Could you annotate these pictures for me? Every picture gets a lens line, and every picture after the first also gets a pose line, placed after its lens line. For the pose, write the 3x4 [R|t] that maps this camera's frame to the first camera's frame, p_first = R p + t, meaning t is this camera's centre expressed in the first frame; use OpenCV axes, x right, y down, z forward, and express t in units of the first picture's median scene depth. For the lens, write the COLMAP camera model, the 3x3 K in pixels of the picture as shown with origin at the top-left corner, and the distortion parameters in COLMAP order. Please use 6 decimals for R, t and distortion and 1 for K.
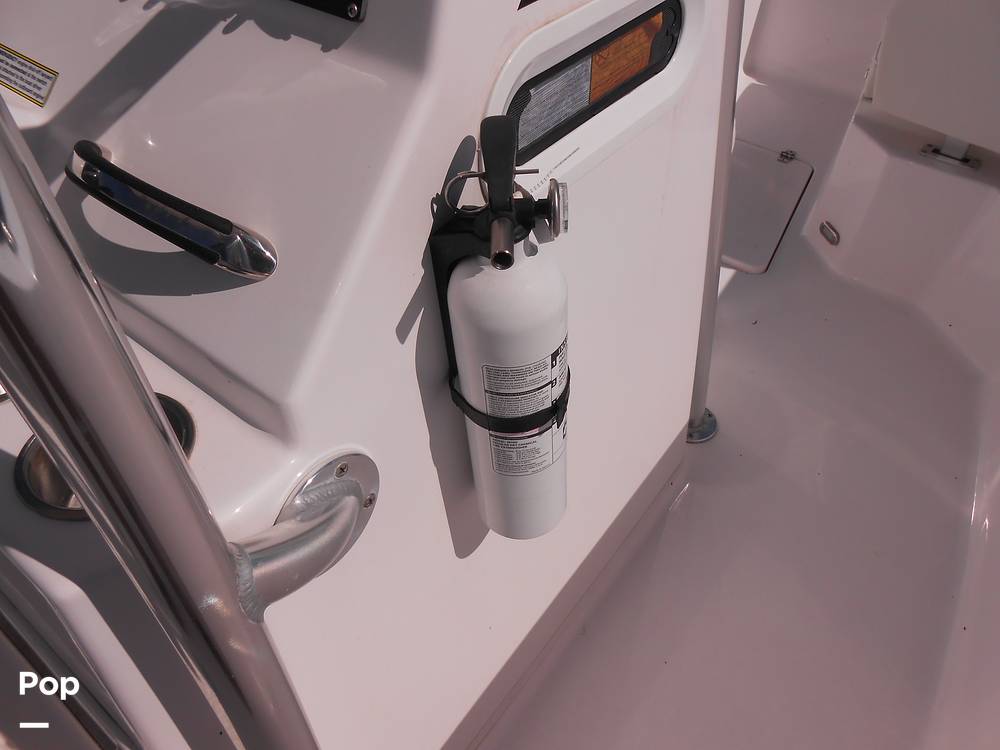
lens RADIAL K [[774.6, 0, 500.0], [0, 774.6, 375.0], [0, 0, 1]] dist [-0.004848, -0.002107]
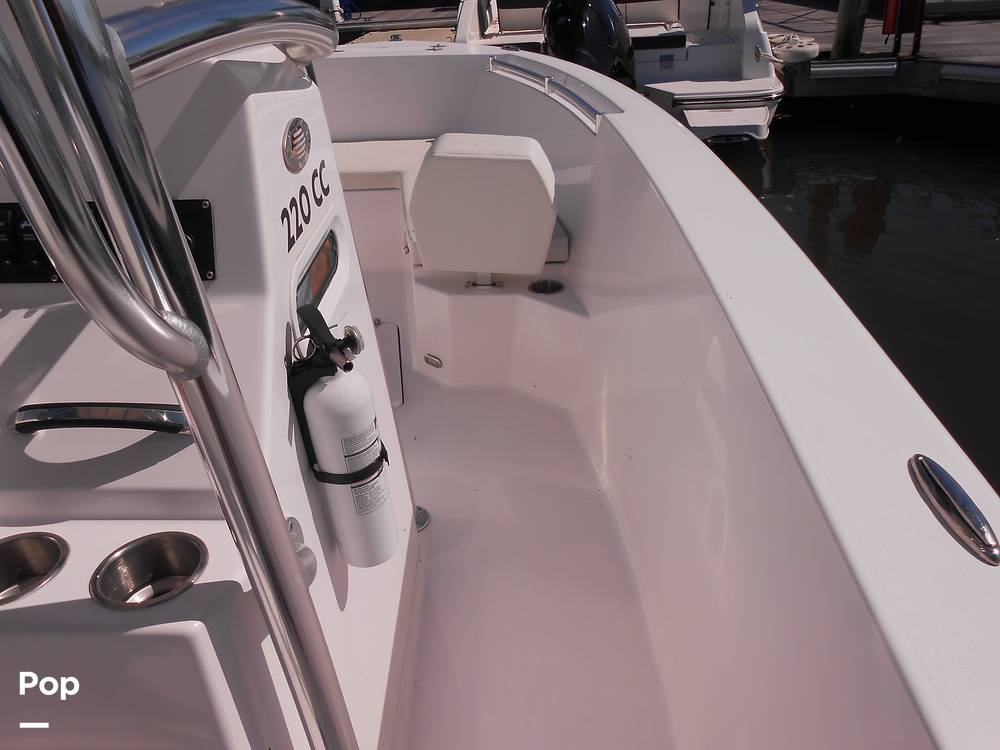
lens RADIAL K [[774.6, 0, 500.0], [0, 774.6, 375.0], [0, 0, 1]] dist [-0.004848, -0.002107]
pose [[0.804550, -0.322191, 0.498890, -0.420127], [0.439601, 0.887913, -0.135507, 0.189564], [-0.399312, 0.328335, 0.856006, -0.502858]]
